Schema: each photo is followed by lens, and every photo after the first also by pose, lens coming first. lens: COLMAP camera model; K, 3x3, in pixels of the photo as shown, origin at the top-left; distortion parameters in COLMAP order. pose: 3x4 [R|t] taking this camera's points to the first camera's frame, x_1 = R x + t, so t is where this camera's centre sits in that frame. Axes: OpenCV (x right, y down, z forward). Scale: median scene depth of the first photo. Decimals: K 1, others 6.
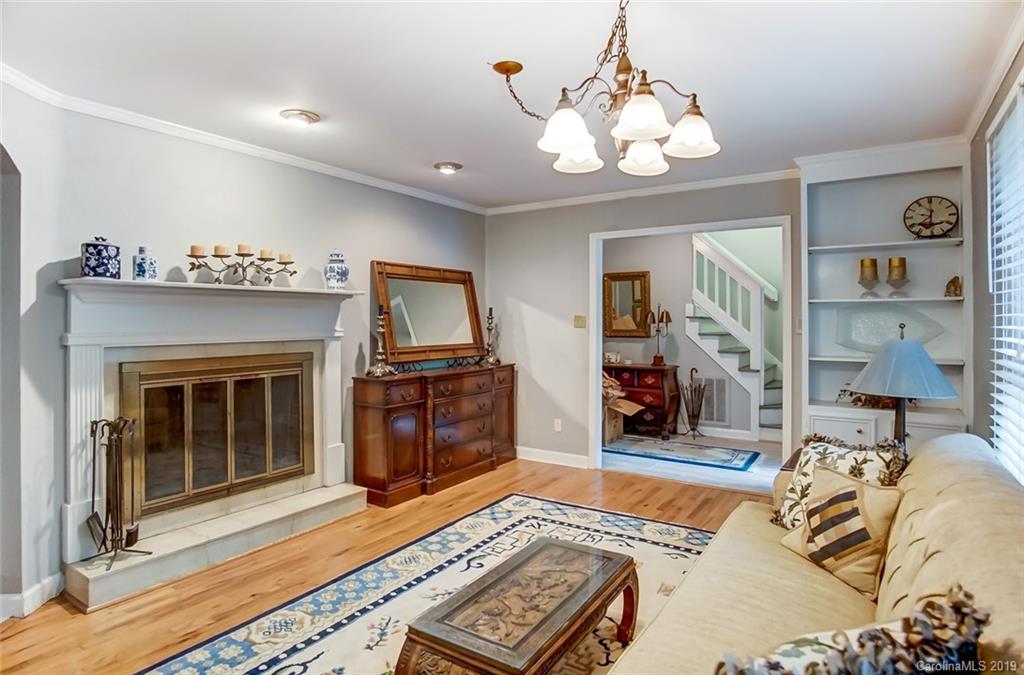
lens RADIAL K [[550.4, 0, 514.6], [0, 550.4, 336.7], [0, 0, 1]] dist [-0.033642, 0.006619]
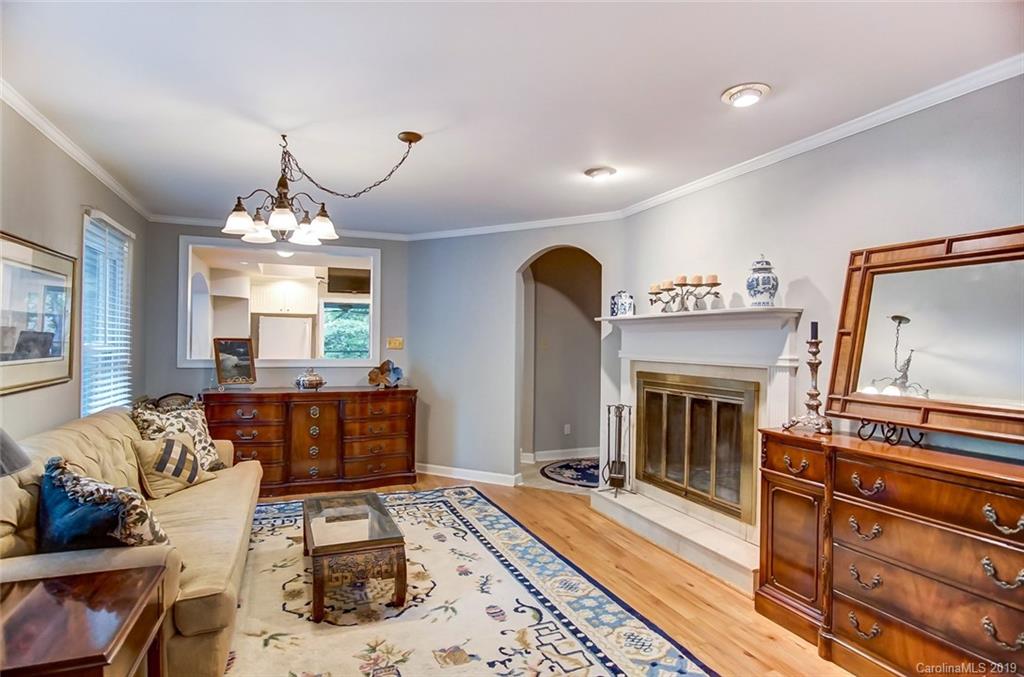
lens RADIAL K [[550.4, 0, 514.6], [0, 550.4, 337.7], [0, 0, 1]] dist [-0.033642, 0.006619]
pose [[-0.565618, -0.007863, -0.824630, 0.659584], [-0.031181, 0.999443, 0.011858, -0.047610], [0.824078, 0.032420, -0.565548, 1.410513]]
